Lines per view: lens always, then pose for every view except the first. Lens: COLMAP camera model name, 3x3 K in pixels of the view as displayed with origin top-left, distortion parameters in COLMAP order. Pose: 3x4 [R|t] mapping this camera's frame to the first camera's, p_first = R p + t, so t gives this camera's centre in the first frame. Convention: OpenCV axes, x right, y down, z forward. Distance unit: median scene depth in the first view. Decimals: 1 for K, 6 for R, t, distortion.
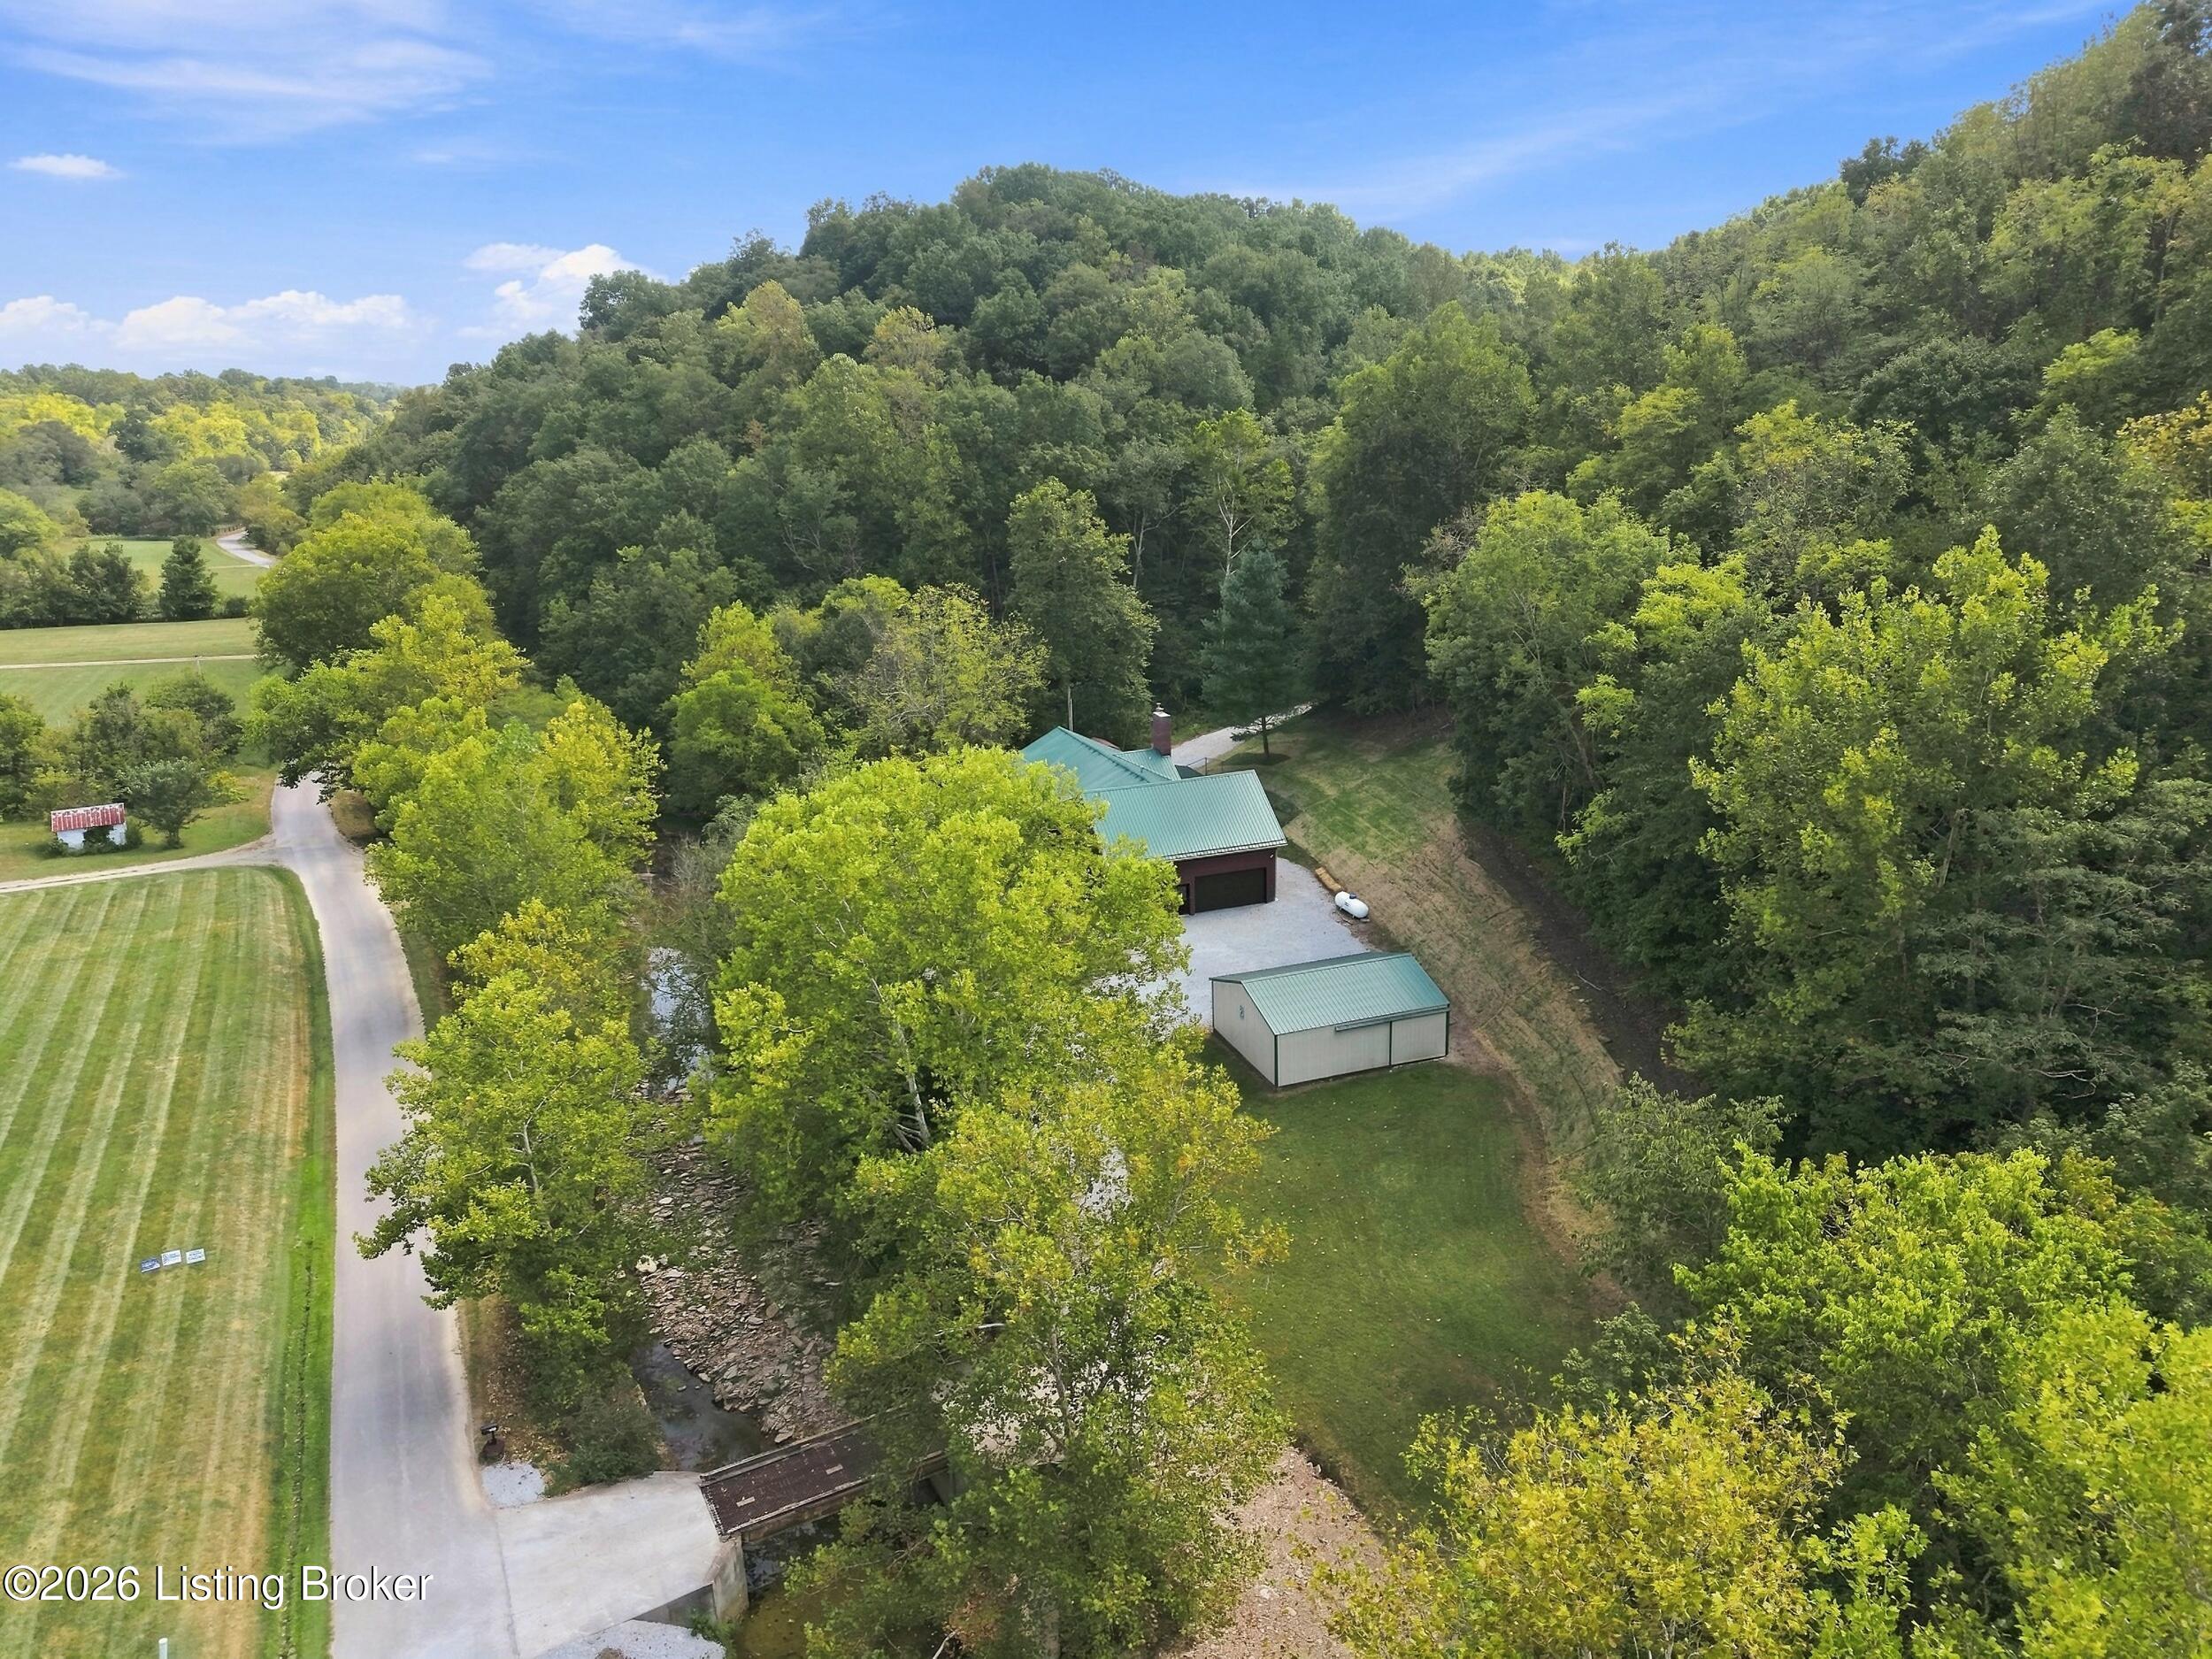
lens RADIAL K [[1488.6, 0, 1106.0], [0, 1488.6, 829.5], [0, 0, 1]] dist [0.015406, -0.009100]
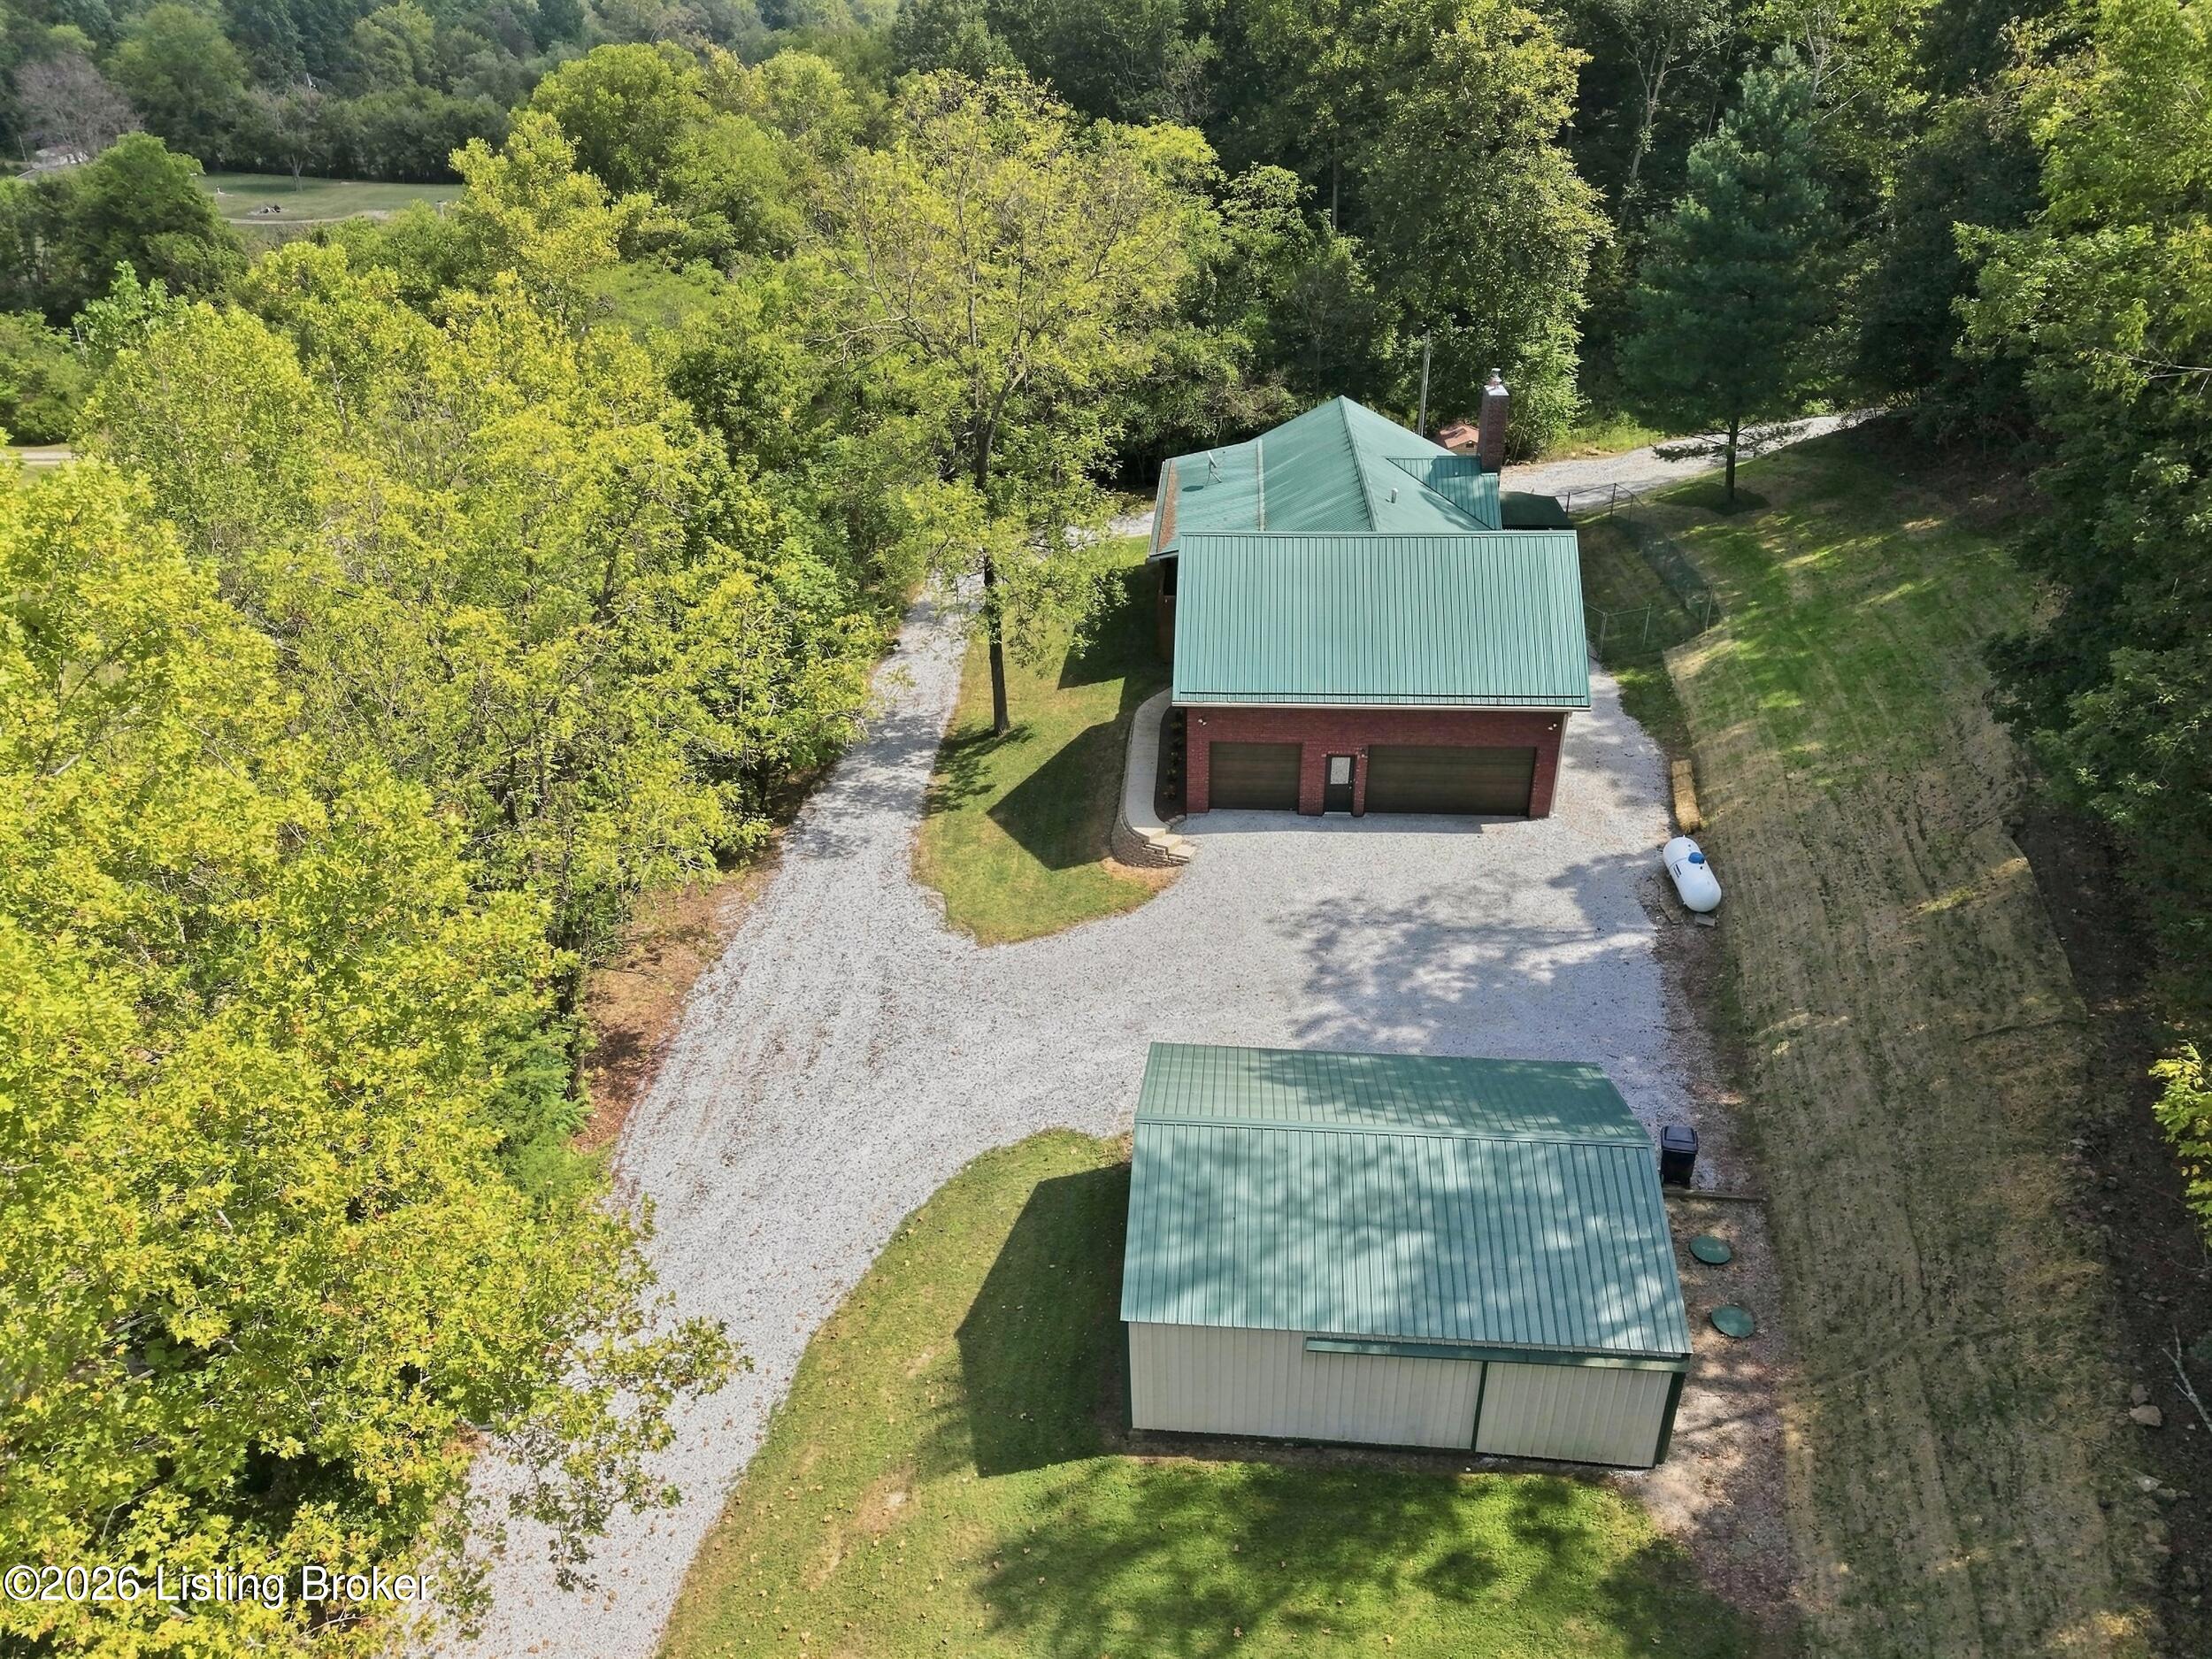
lens RADIAL K [[1545.8, 0, 1037.4], [0, 1545.8, 834.8], [0, 0, 1]] dist [-0.002427, -0.066250]
pose [[0.896399, 0.245843, -0.368822, 0.151601], [-0.159609, 0.955301, 0.248847, -0.044250], [0.413513, -0.164199, 0.895570, 0.506276]]
